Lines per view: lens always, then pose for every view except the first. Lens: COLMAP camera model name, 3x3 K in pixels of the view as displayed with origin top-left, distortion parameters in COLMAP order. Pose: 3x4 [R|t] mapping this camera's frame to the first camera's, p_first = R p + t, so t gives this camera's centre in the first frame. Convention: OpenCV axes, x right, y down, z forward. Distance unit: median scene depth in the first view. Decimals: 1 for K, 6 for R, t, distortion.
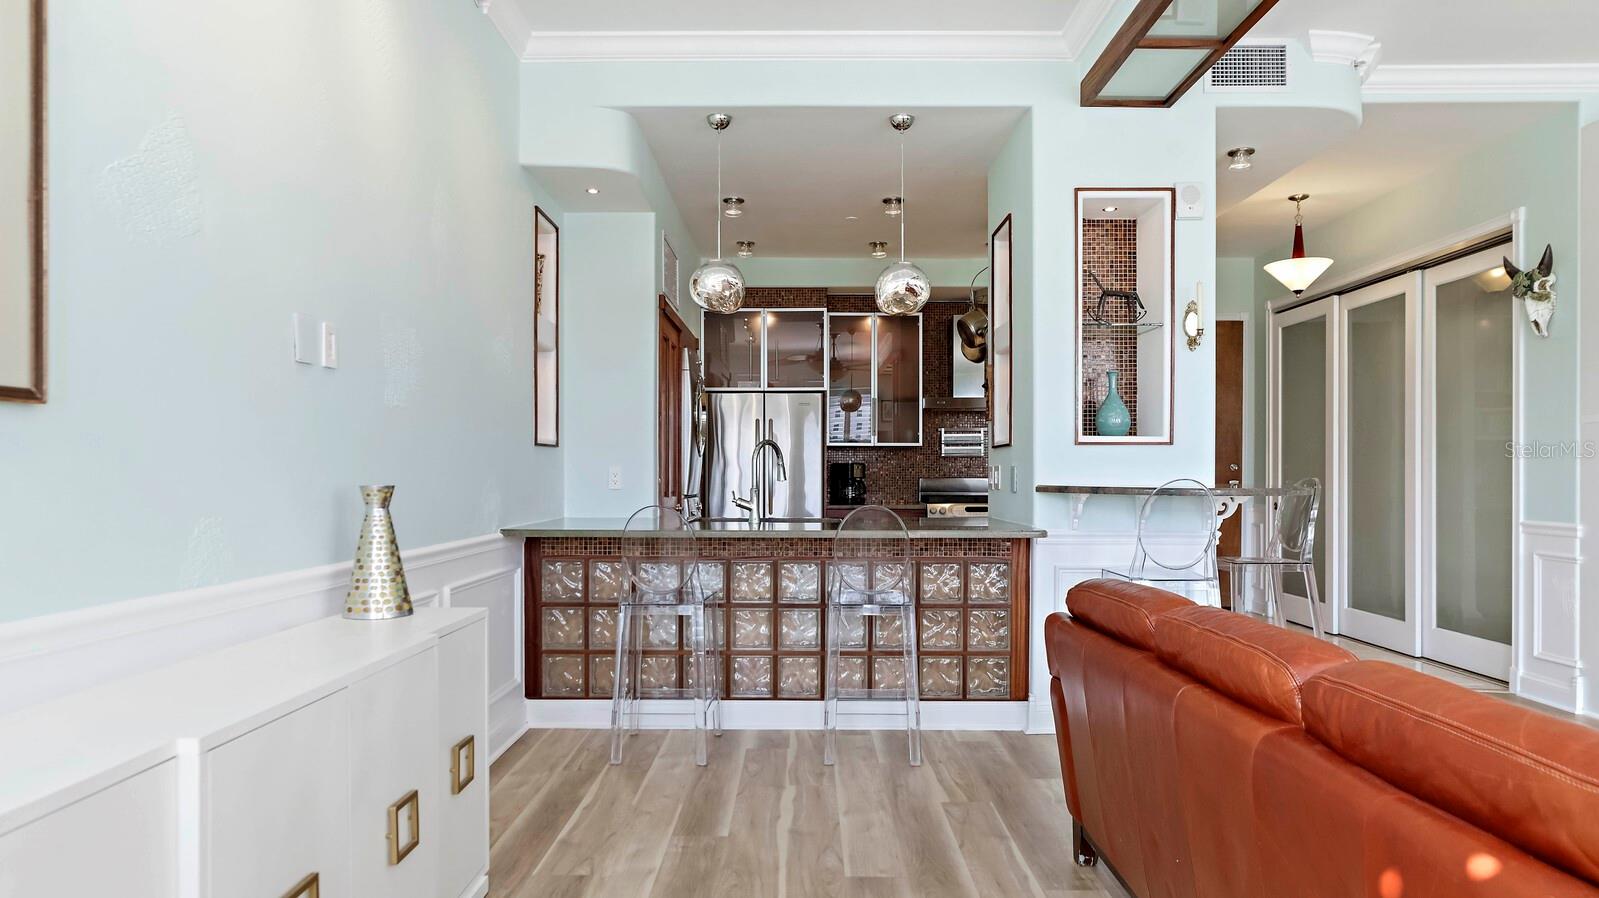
lens RADIAL K [[951.6, 0, 829.2], [0, 951.6, 469.5], [0, 0, 1]] dist [-0.006329, 0.003834]
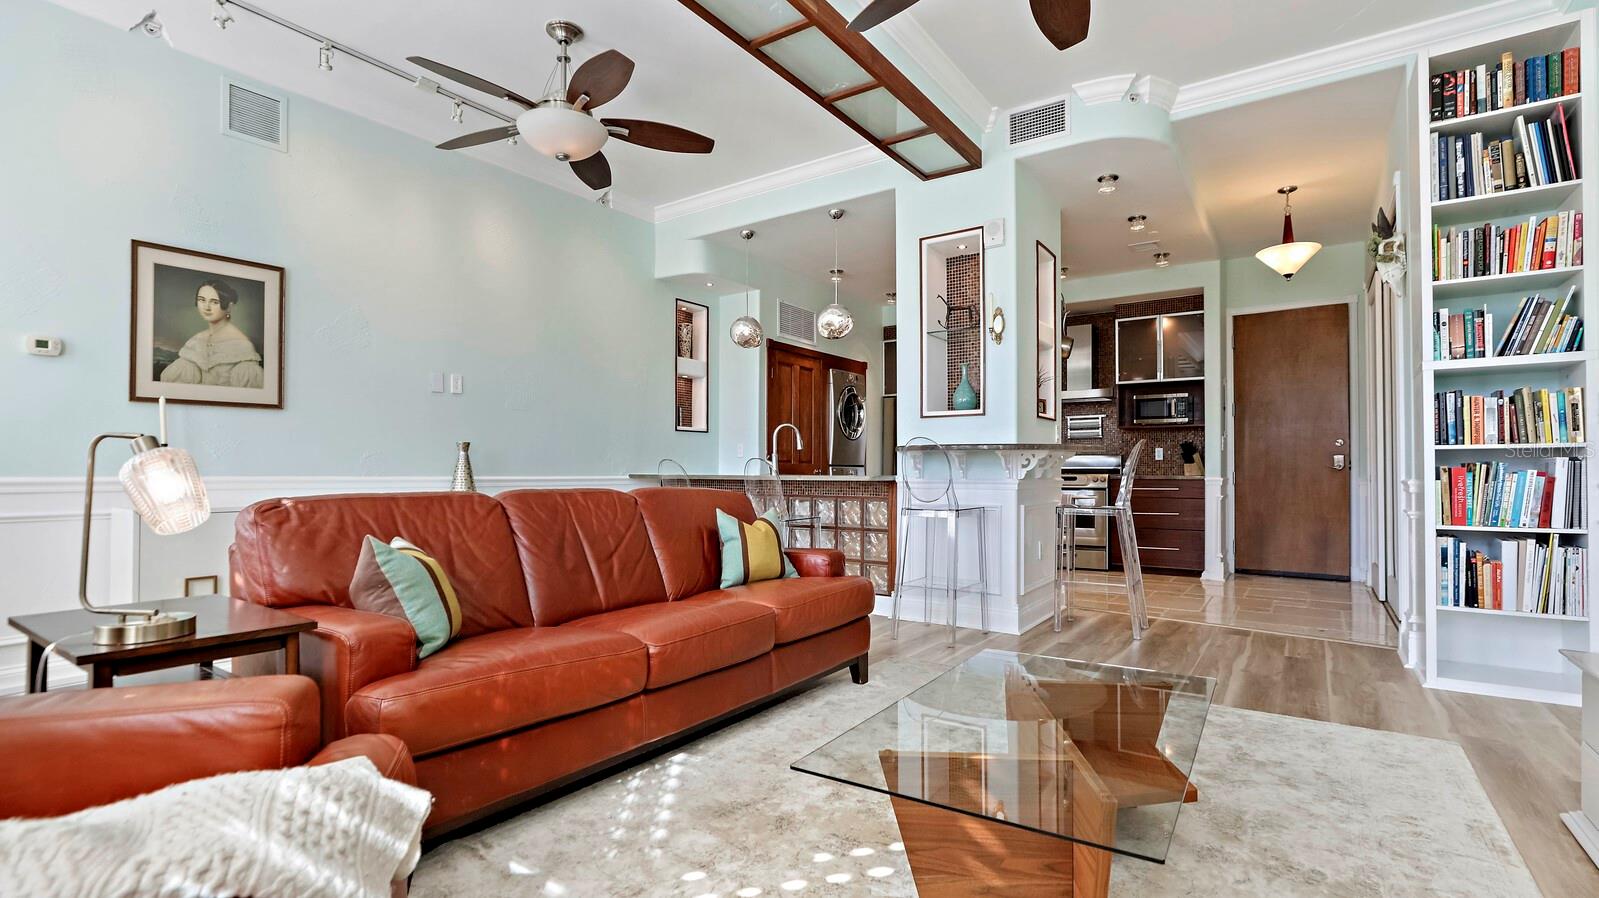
lens RADIAL K [[744.9, 0, 816.1], [0, 744.9, 459.5], [0, 0, 1]] dist [-0.035529, 0.012091]
pose [[0.817600, -0.007214, -0.575741, 0.745368], [-0.000161, 0.999919, -0.012757, 0.048348], [0.575786, 0.010523, 0.817533, 0.002643]]
